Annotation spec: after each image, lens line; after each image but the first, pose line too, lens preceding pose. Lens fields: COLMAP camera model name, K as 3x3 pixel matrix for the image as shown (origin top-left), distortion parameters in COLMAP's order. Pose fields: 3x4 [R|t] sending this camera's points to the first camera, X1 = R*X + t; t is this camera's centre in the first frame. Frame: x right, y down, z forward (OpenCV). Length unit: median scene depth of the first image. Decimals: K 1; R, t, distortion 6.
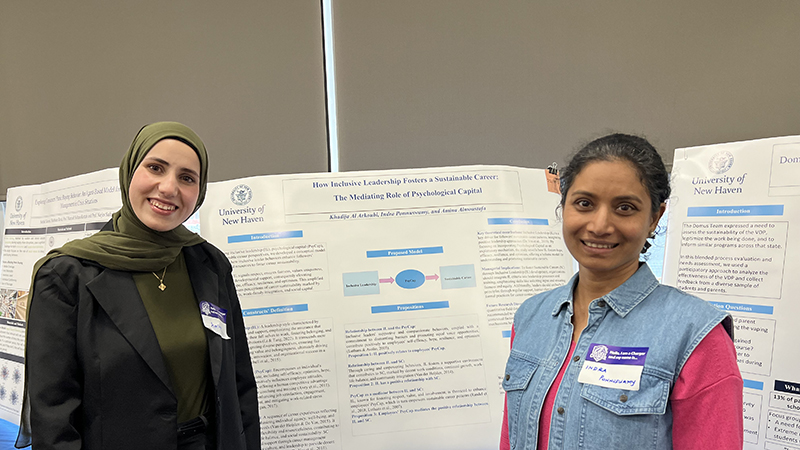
lens RADIAL K [[589.7, 0, 400.0], [0, 589.7, 225.0], [0, 0, 1]] dist [-0.024458, -0.005308]
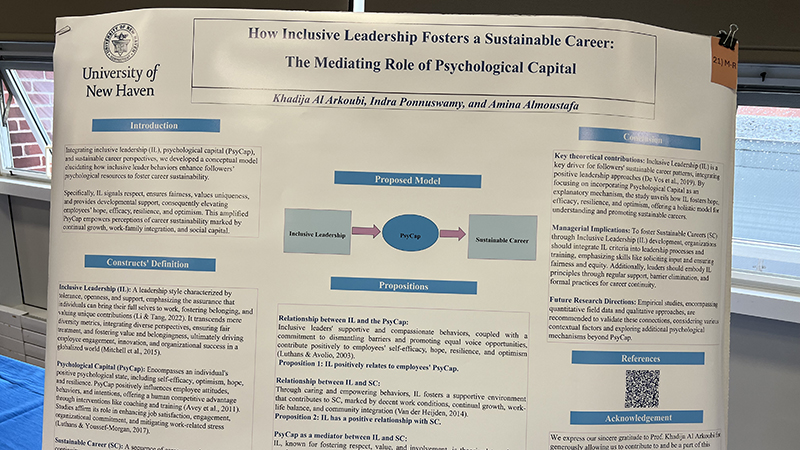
lens RADIAL K [[589.7, 0, 400.0], [0, 589.7, 225.0], [0, 0, 1]] dist [-0.024458, -0.005308]
pose [[0.983830, 0.118671, -0.134147, 0.080012], [-0.082760, 0.965448, 0.247105, -0.045144], [0.158836, -0.232008, 0.959658, 0.505479]]
